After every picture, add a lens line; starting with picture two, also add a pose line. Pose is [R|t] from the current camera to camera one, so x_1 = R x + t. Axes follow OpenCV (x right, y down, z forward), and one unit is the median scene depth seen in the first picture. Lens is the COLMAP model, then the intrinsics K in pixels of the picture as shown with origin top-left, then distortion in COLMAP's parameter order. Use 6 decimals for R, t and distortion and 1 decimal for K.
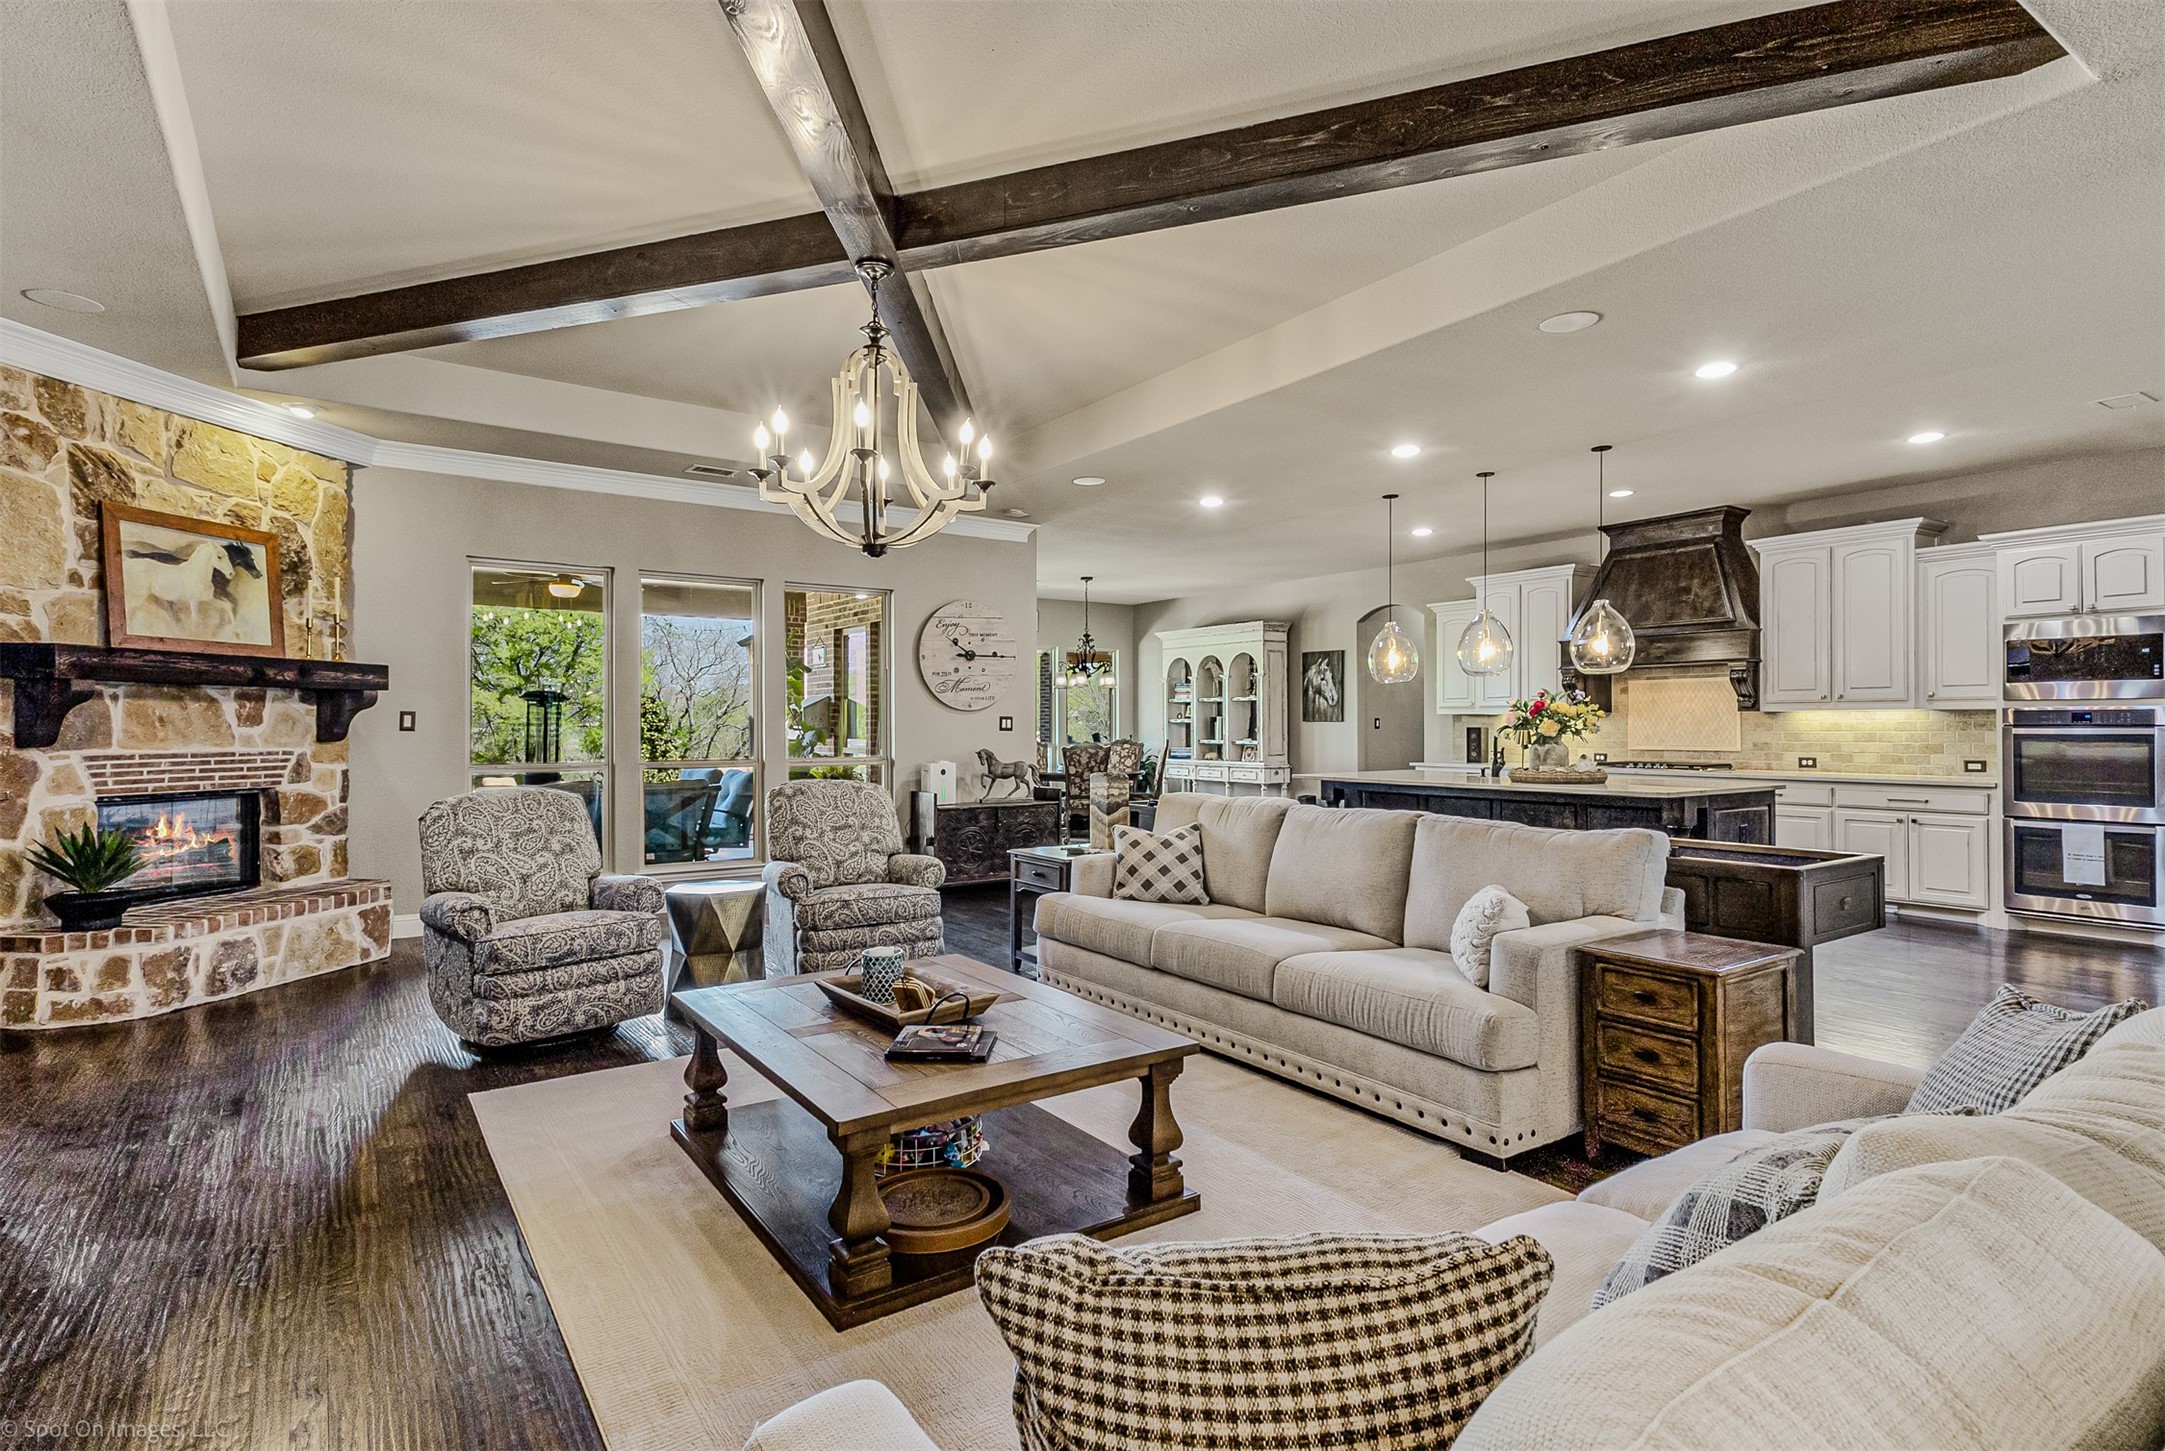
lens RADIAL K [[1023.4, 0, 1076.5], [0, 1023.4, 721.3], [0, 0, 1]] dist [-0.003965, 0.000202]
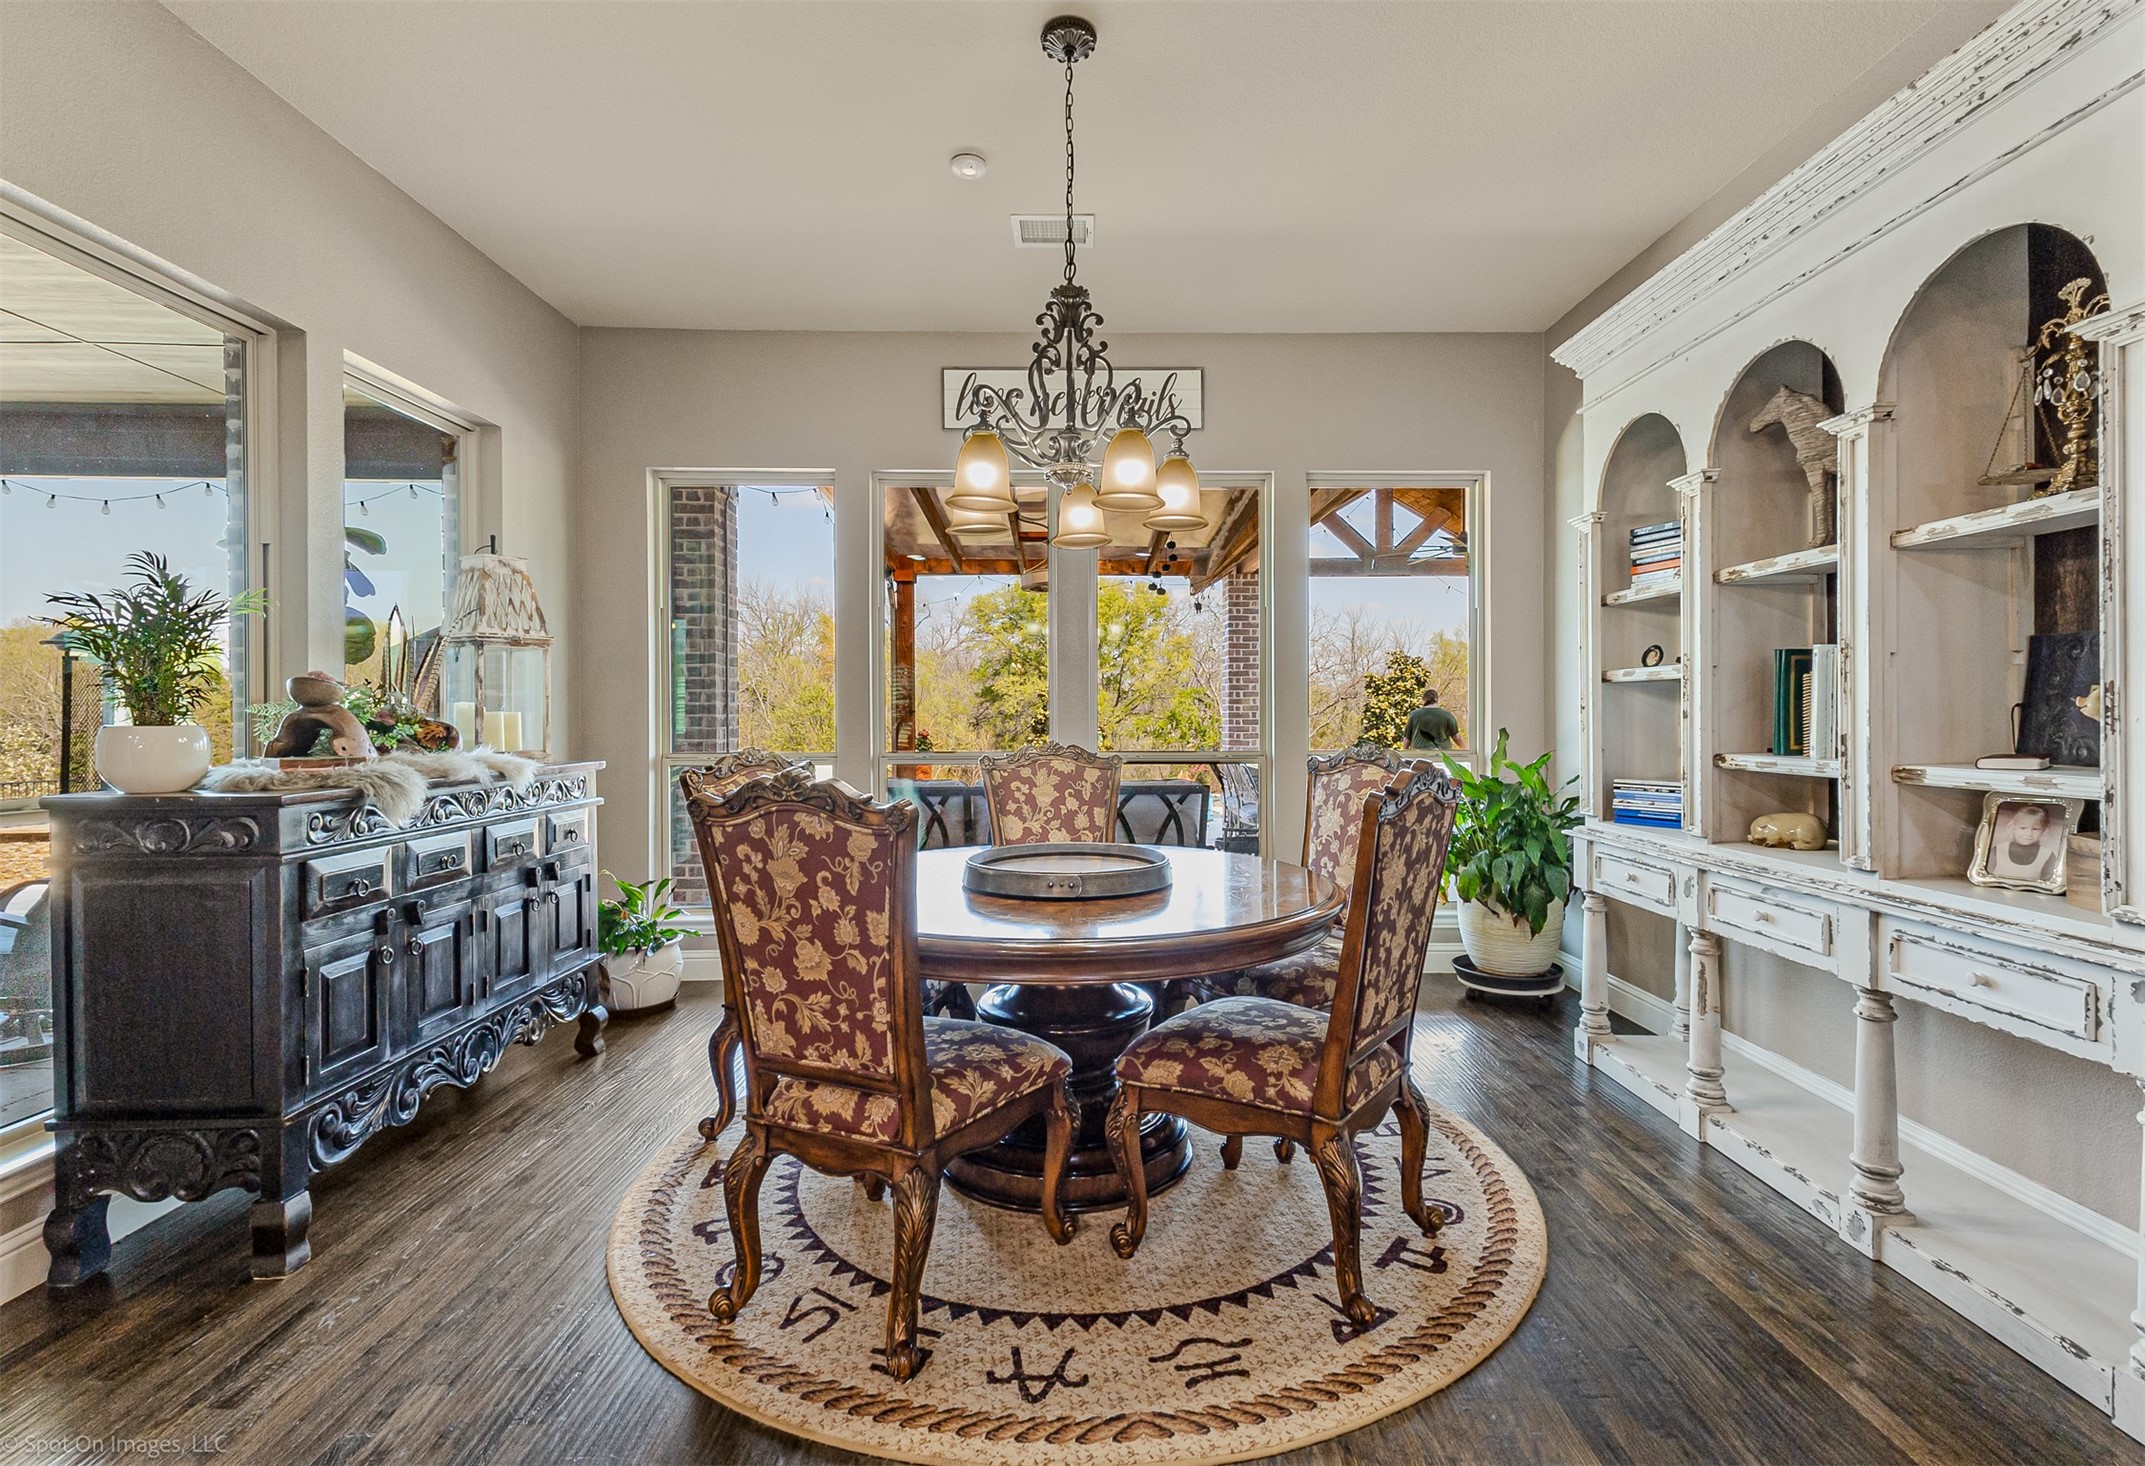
lens RADIAL K [[940.7, 0, 1072.7], [0, 940.7, 726.1], [0, 0, 1]] dist [0.002033, 0.000277]
pose [[0.805487, 0.010434, -0.592521, 0.111407], [0.002798, 0.999767, 0.021410, 0.006073], [0.592606, -0.018904, 0.805270, 0.648964]]
